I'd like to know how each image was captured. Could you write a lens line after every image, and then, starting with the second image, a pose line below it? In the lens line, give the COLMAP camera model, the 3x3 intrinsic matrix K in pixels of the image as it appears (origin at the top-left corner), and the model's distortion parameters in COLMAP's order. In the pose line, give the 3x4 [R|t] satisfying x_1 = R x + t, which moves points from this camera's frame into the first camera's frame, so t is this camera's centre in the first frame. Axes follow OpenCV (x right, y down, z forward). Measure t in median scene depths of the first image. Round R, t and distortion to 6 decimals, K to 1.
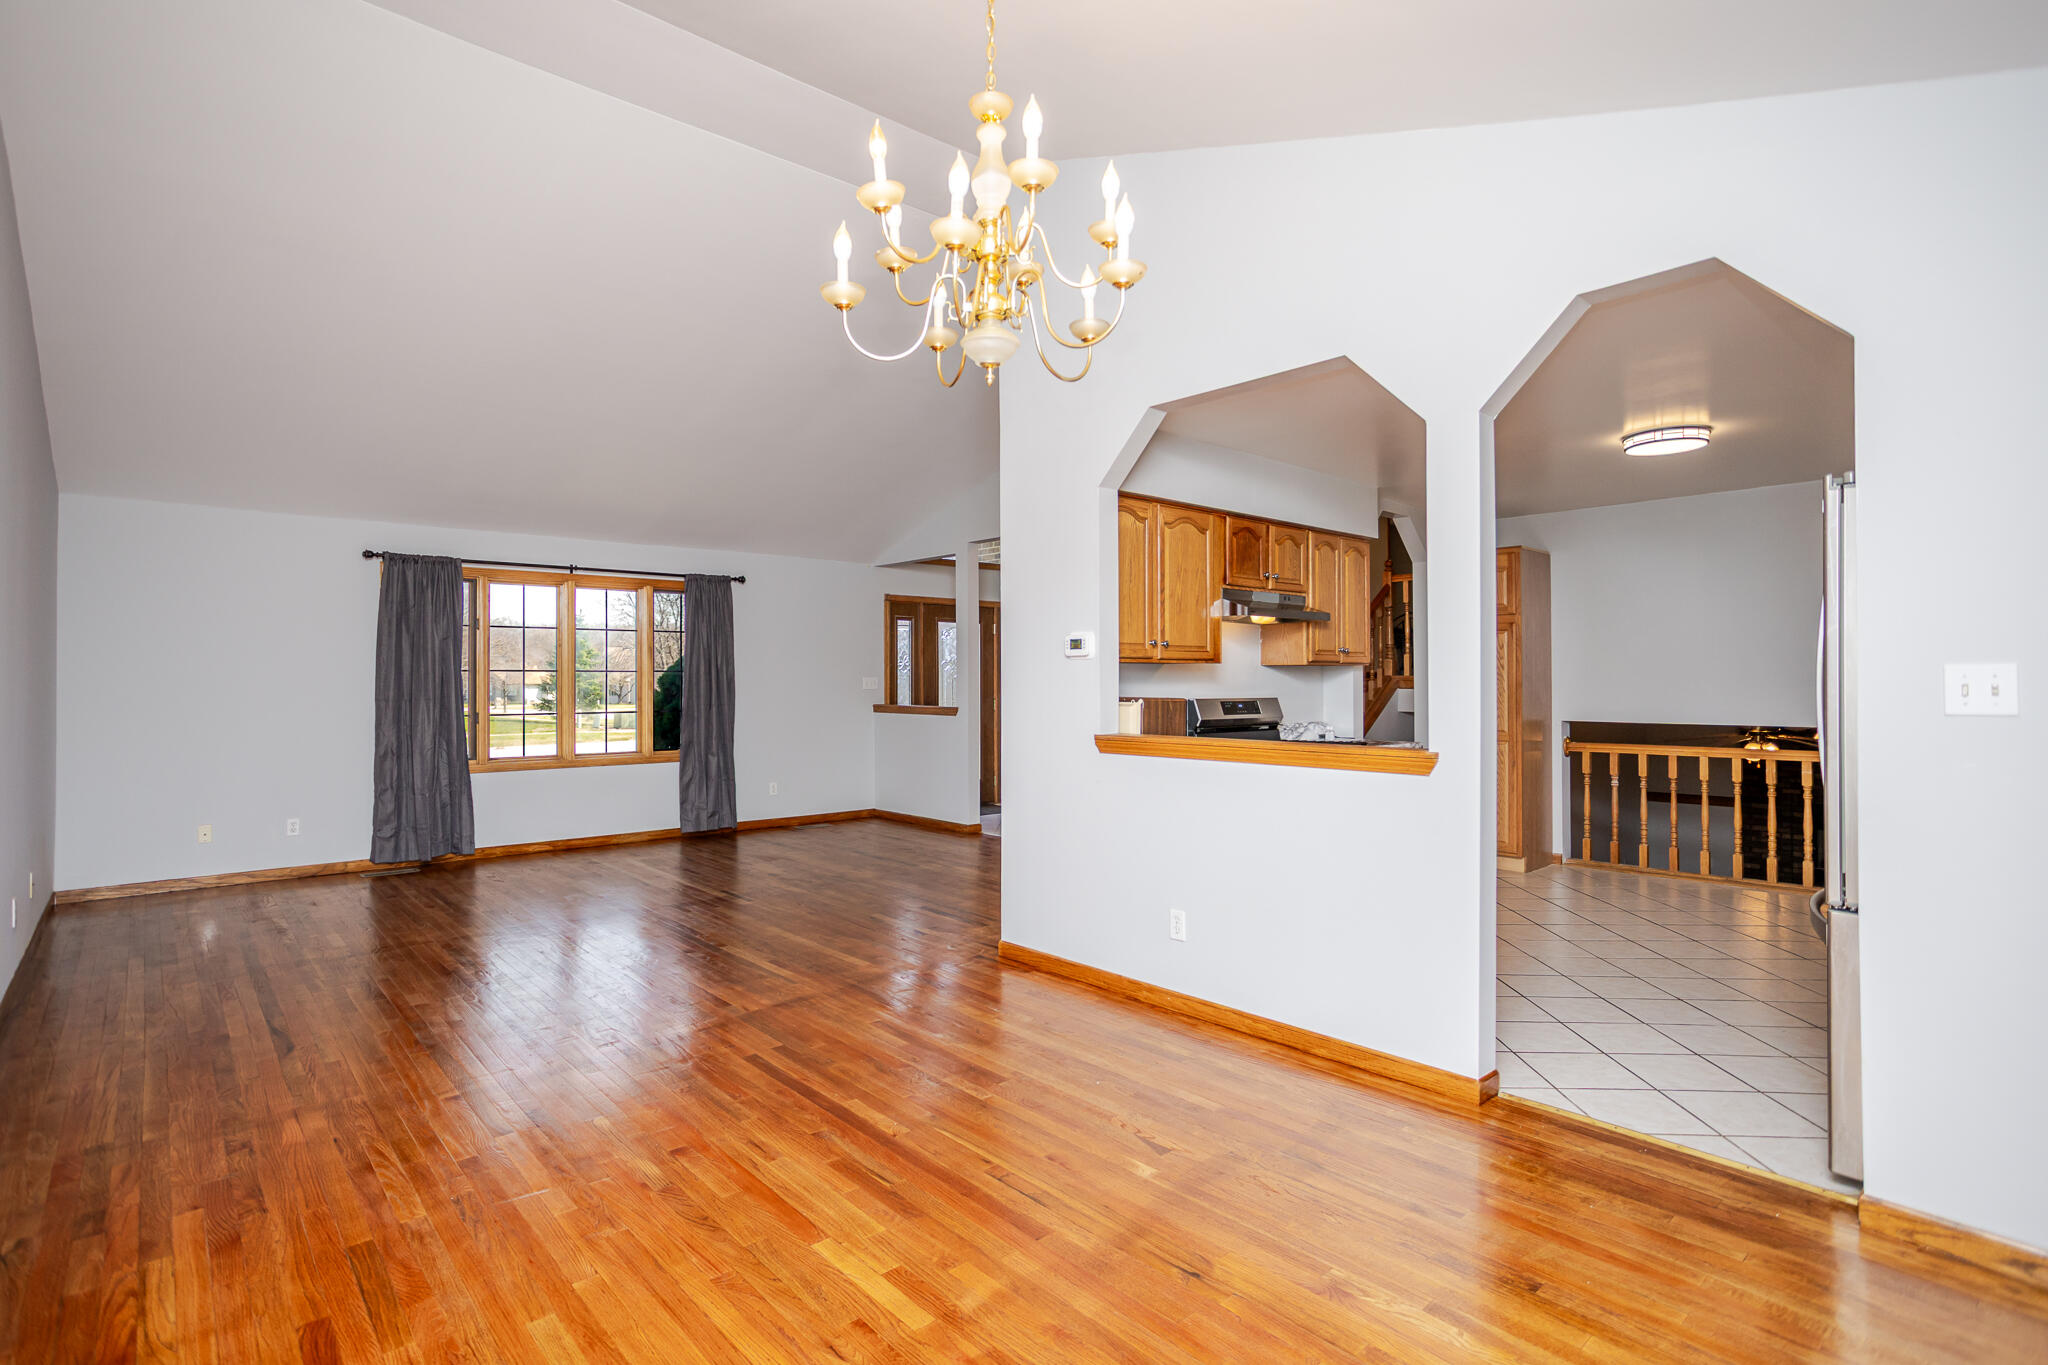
lens RADIAL K [[993.1, 0, 1018.8], [0, 993.1, 688.6], [0, 0, 1]] dist [-0.001844, -0.000425]
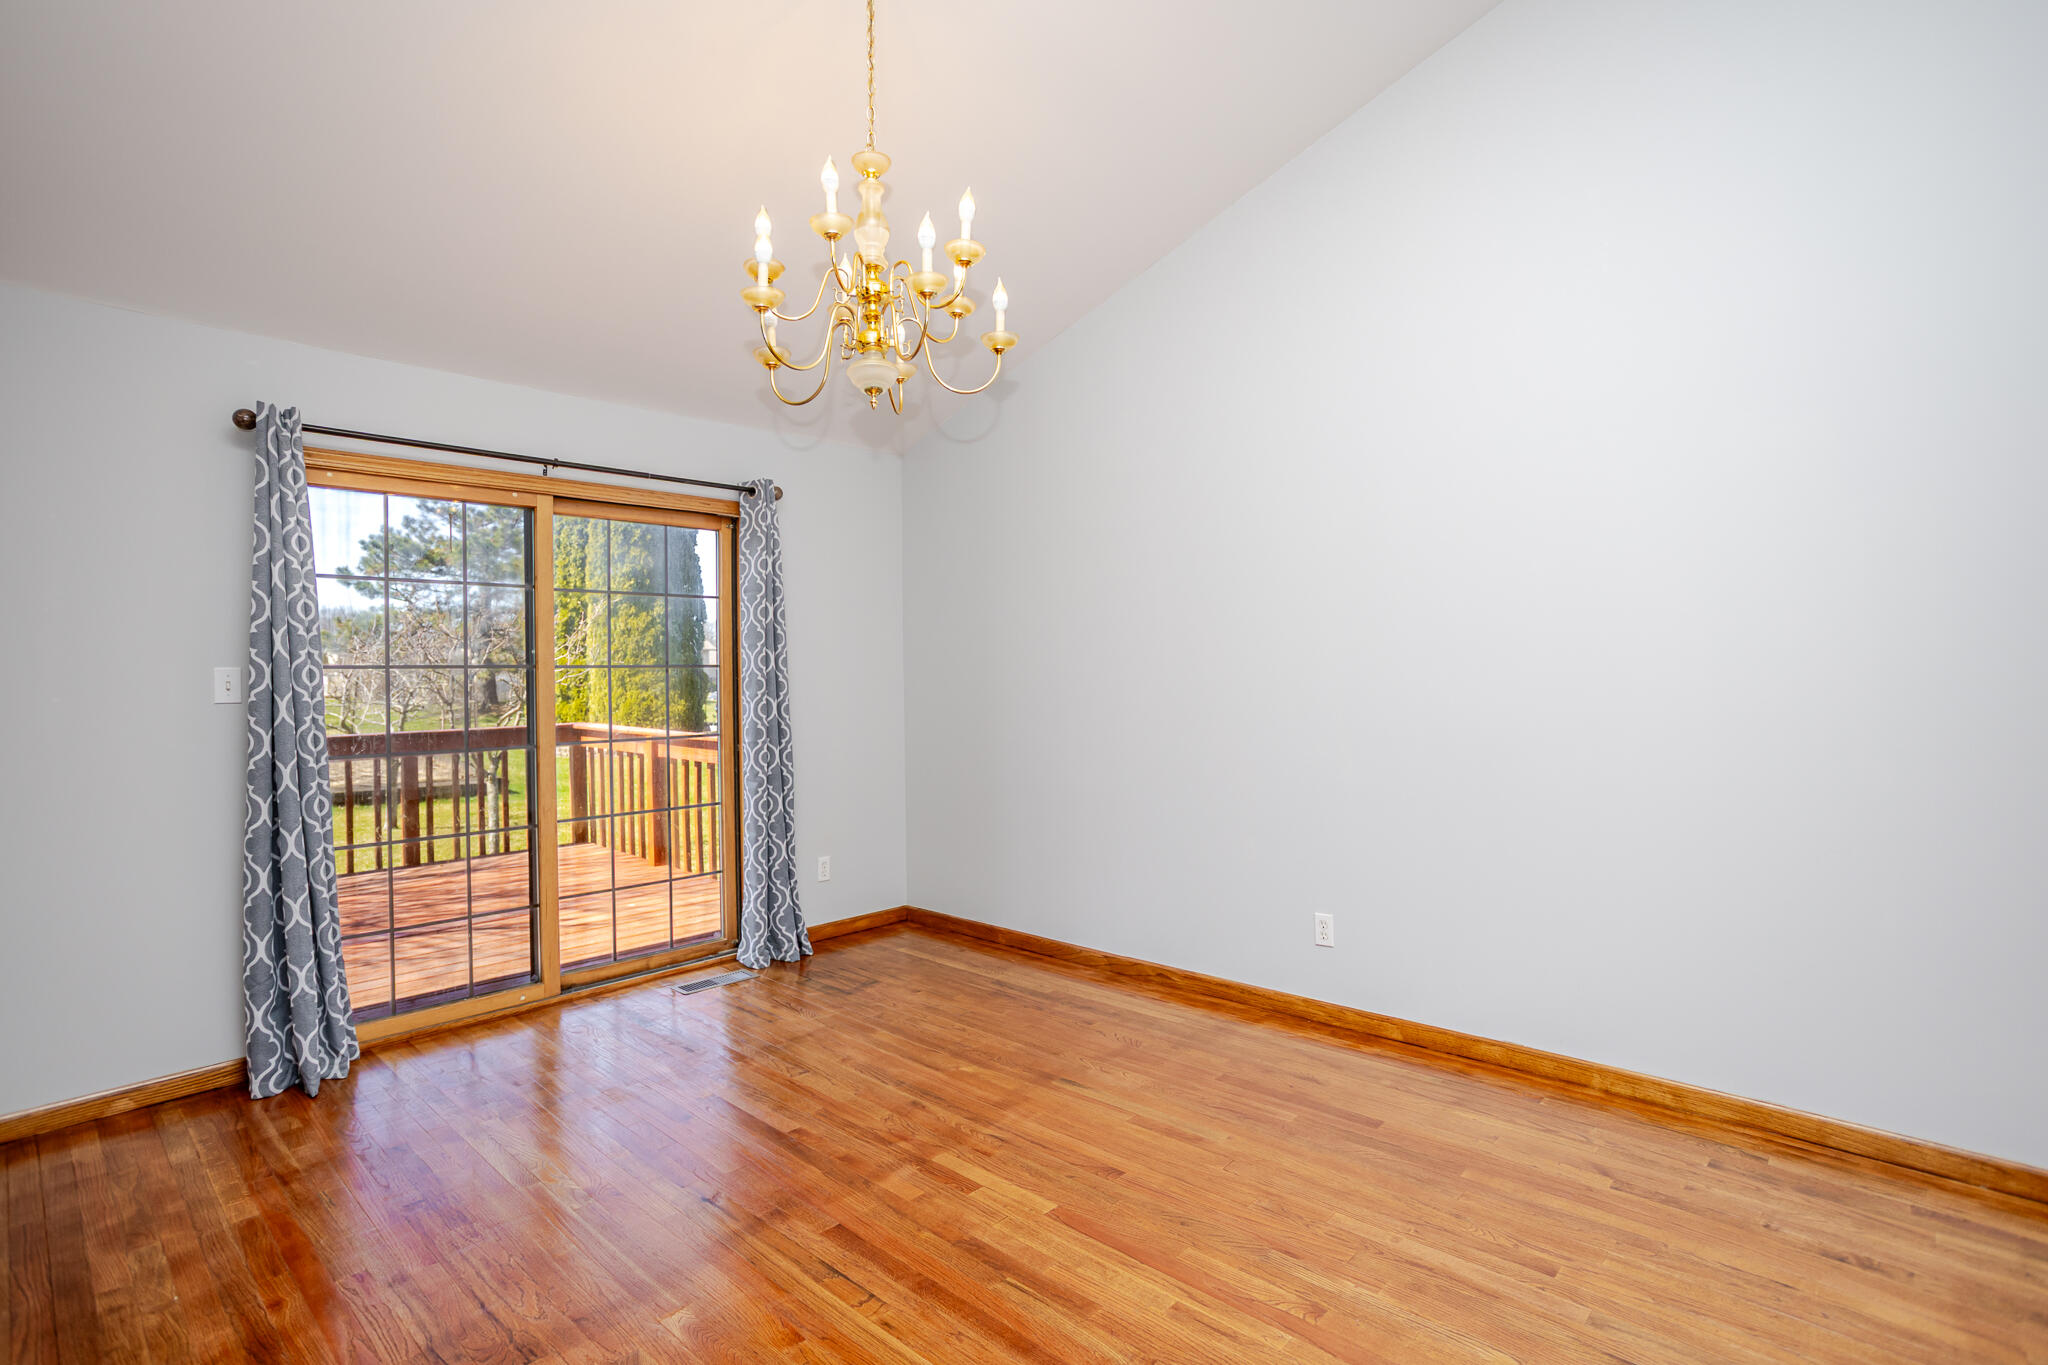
lens RADIAL K [[993.1, 0, 1026.6], [0, 993.1, 677.8], [0, 0, 1]] dist [-0.001844, -0.000425]
pose [[-0.996085, 0.016582, -0.086835, -0.091467], [0.015662, 0.999814, 0.011267, -0.010637], [0.087005, 0.009862, -0.996159, 1.995604]]
